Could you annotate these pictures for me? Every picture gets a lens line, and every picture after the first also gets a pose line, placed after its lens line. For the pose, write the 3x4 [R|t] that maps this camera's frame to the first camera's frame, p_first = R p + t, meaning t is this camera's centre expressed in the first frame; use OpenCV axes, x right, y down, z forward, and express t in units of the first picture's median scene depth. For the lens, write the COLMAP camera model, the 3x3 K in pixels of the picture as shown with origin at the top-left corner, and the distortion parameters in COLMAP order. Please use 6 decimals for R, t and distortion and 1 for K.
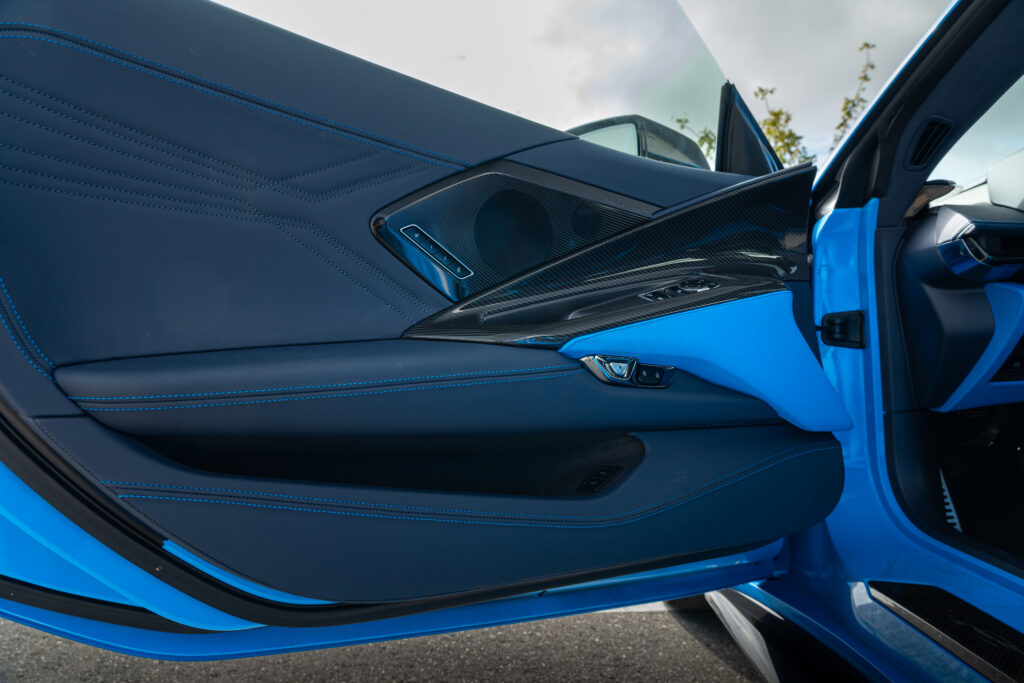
lens RADIAL K [[693.4, 0, 521.8], [0, 693.4, 340.9], [0, 0, 1]] dist [-0.016775, 0.015962]
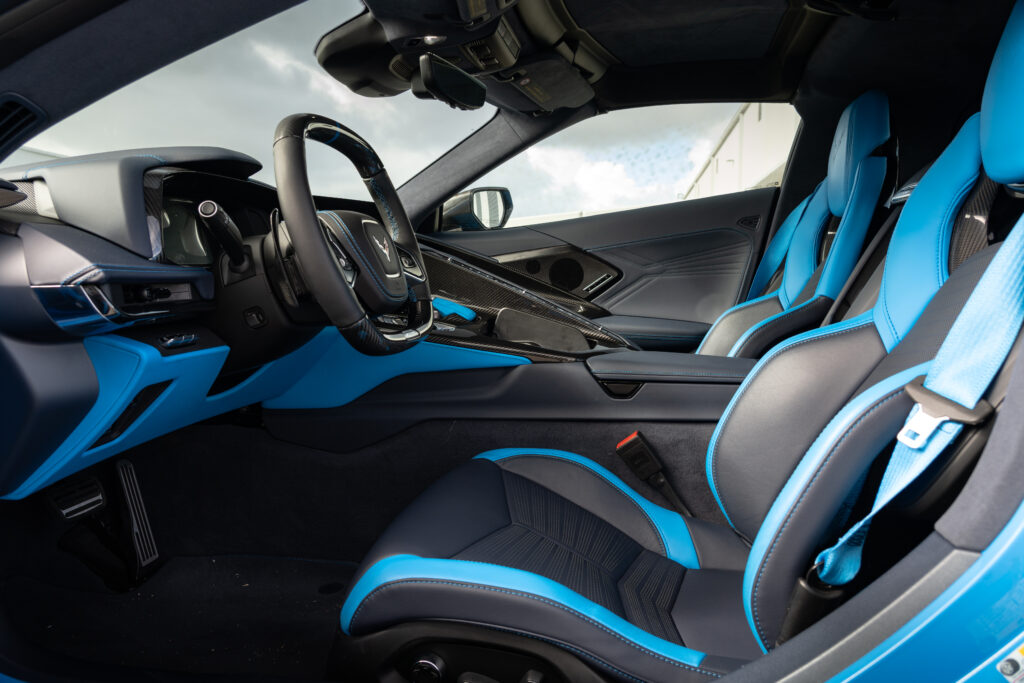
lens RADIAL K [[693.4, 0, 512.0], [0, 693.4, 348.7], [0, 0, 1]] dist [-0.016775, 0.015962]
pose [[0.168631, -0.079604, 0.982460, -0.015212], [-0.014215, 0.996433, 0.083176, -0.158606], [-0.985577, -0.027992, 0.166898, 0.450220]]
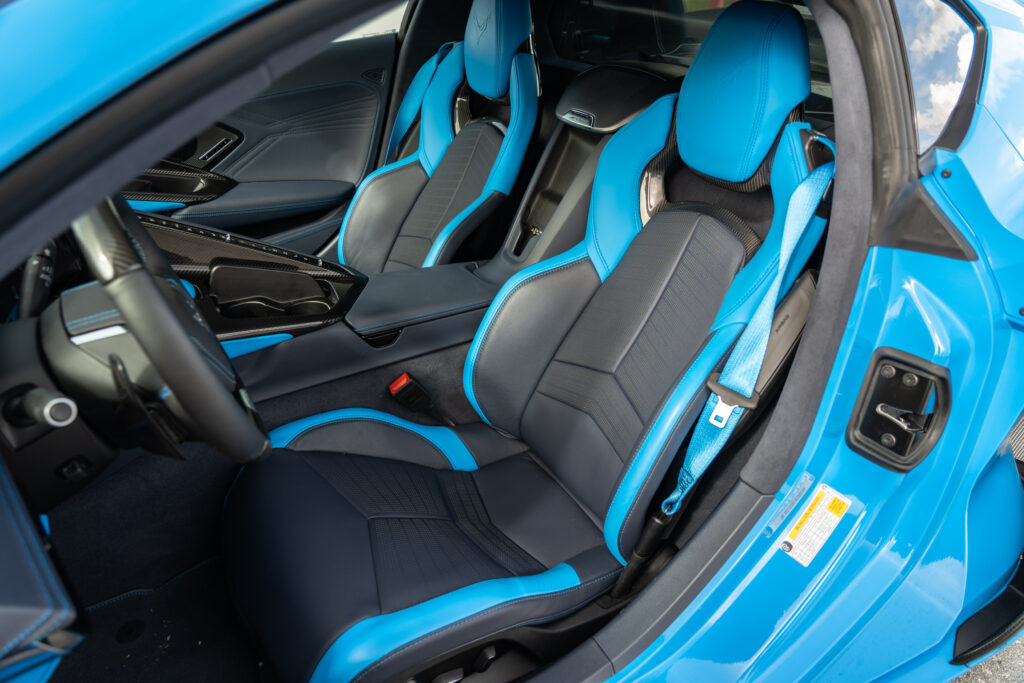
lens RADIAL K [[693.4, 0, 514.6], [0, 693.4, 346.1], [0, 0, 1]] dist [-0.016775, 0.015962]
pose [[-0.544526, -0.395728, 0.739521, 0.160987], [-0.027179, 0.889562, 0.456004, -0.621024], [-0.838303, 0.228207, -0.495146, 0.959706]]
